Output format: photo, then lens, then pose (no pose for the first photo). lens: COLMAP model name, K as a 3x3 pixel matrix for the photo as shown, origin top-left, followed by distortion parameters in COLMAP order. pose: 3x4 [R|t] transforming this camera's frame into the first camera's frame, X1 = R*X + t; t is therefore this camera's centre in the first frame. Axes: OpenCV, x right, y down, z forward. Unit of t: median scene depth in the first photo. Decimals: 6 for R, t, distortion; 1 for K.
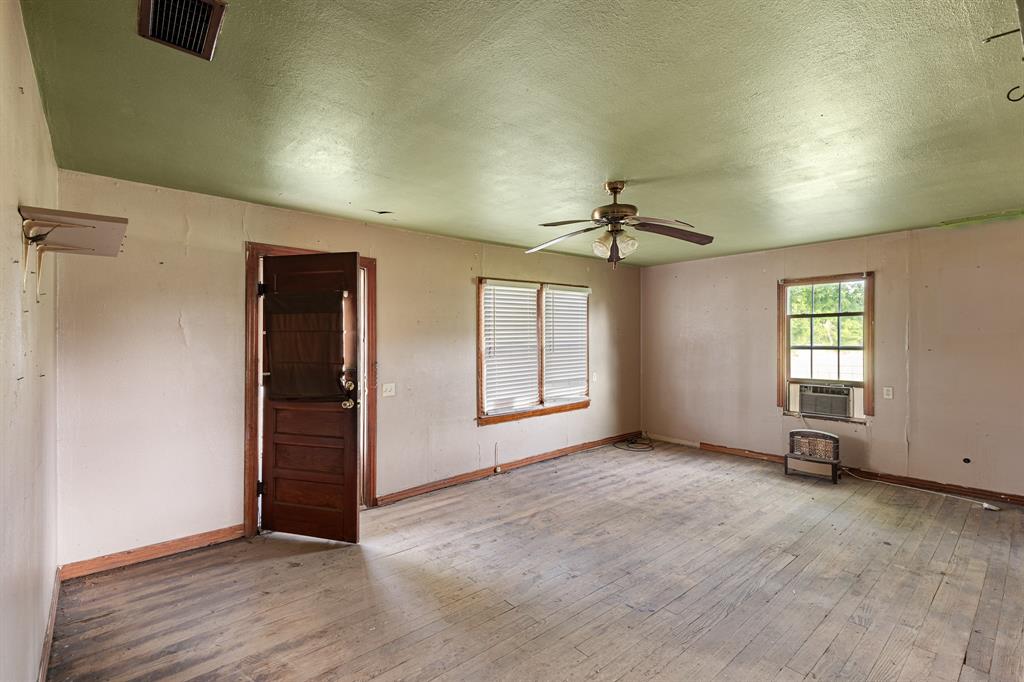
lens RADIAL K [[471.8, 0, 512.0], [0, 471.8, 341.0], [0, 0, 1]] dist [0.000559, -0.000537]
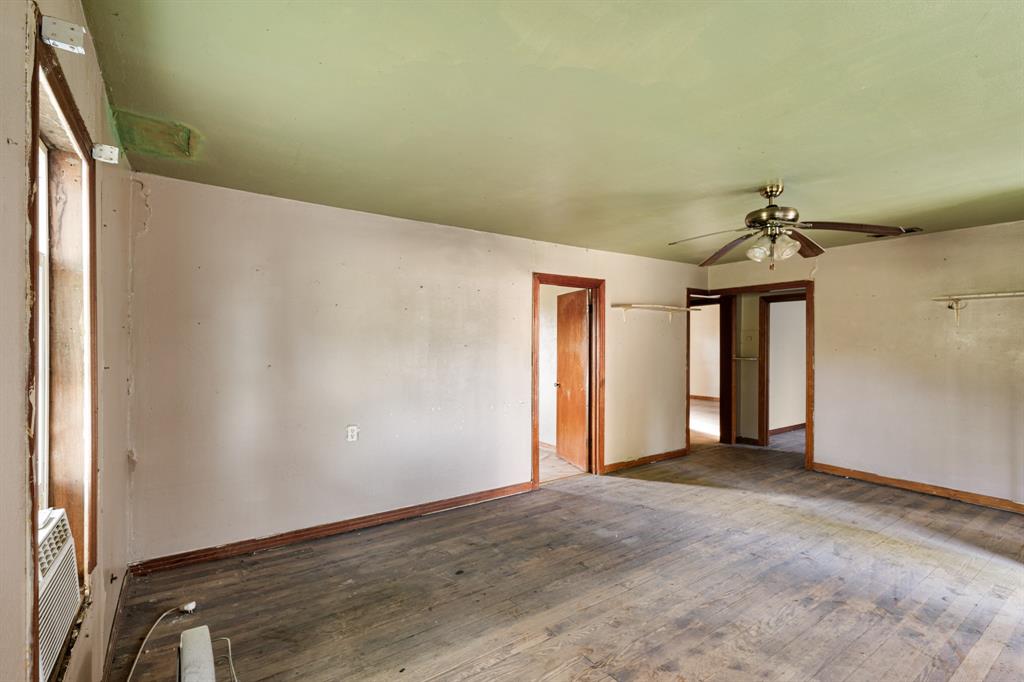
lens RADIAL K [[471.8, 0, 512.0], [0, 471.8, 341.0], [0, 0, 1]] dist [0.000559, -0.000537]
pose [[-0.994561, 0.002459, 0.104129, 0.612072], [0.002593, 0.999996, 0.001152, -0.009313], [-0.104126, 0.001416, -0.994563, 1.906334]]
